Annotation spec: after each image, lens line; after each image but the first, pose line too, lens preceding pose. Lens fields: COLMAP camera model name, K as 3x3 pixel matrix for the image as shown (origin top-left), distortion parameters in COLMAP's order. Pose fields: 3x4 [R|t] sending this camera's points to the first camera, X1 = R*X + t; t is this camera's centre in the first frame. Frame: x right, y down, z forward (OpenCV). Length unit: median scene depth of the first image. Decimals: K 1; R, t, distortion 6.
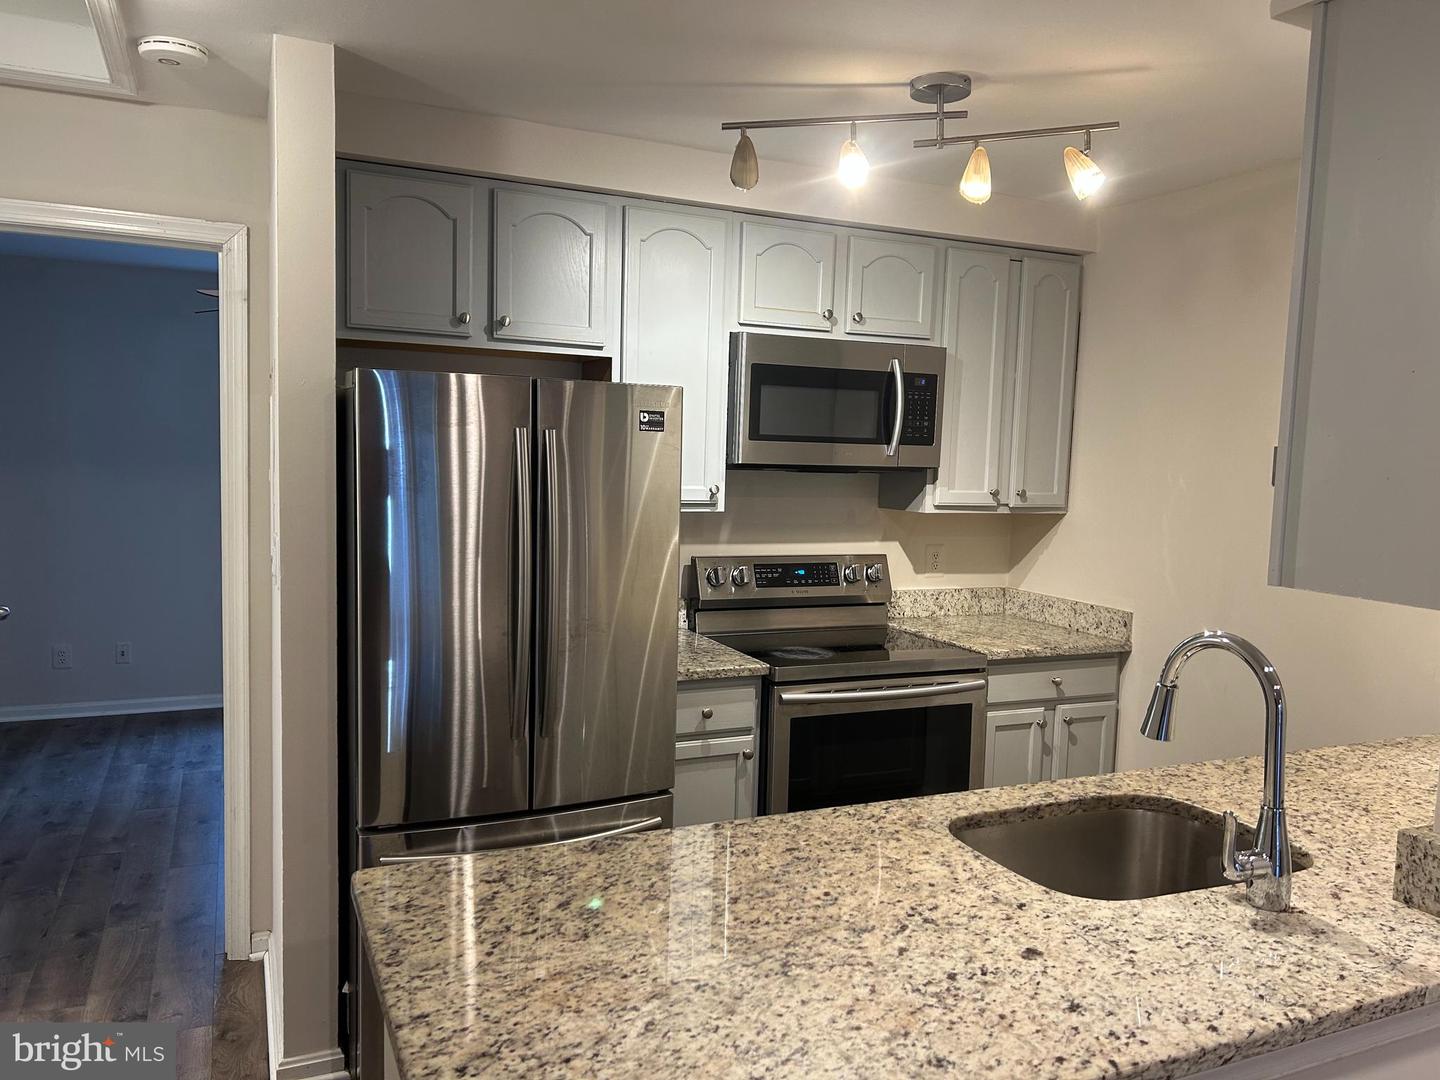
lens RADIAL K [[1091.0, 0, 720.0], [0, 1091.0, 540.0], [0, 0, 1]] dist [0.062572, -0.095141]
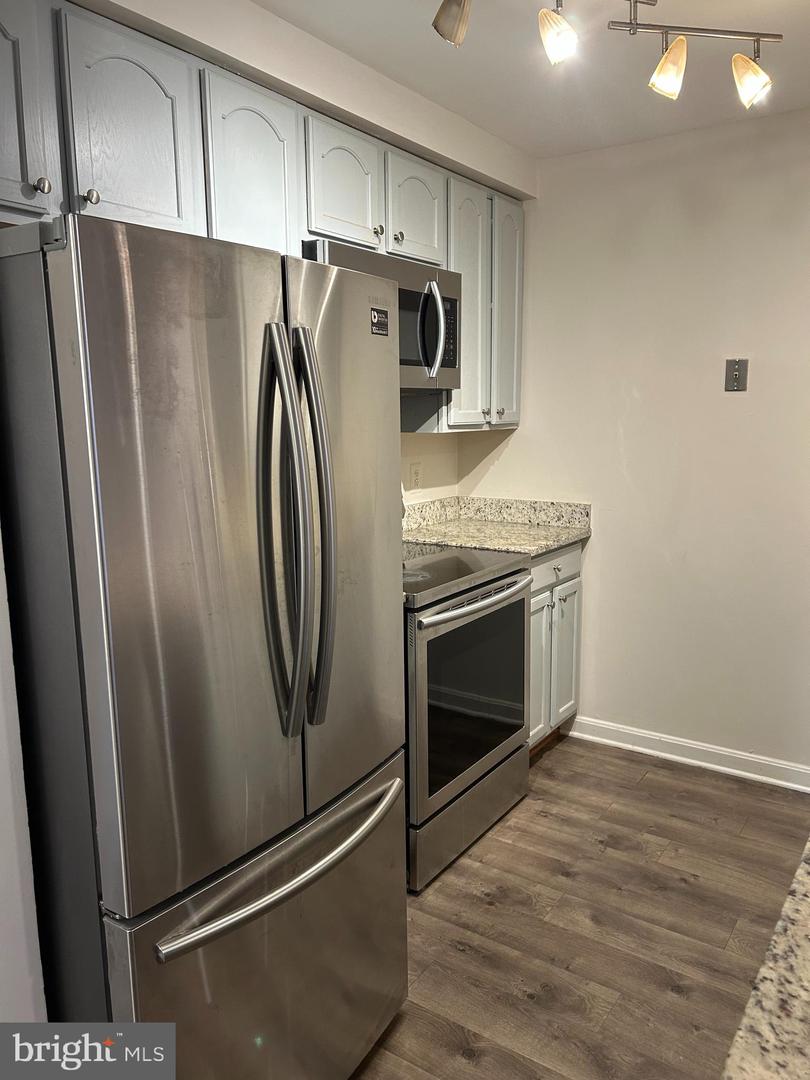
lens RADIAL K [[809.1, 0, 400.5], [0, 809.1, 548.5], [0, 0, 1]] dist [0.058661, -0.086705]
pose [[0.854329, -0.128419, 0.503618, -0.293900], [0.081063, 0.990059, 0.114944, -0.007321], [-0.513372, -0.057375, 0.856246, 0.356007]]
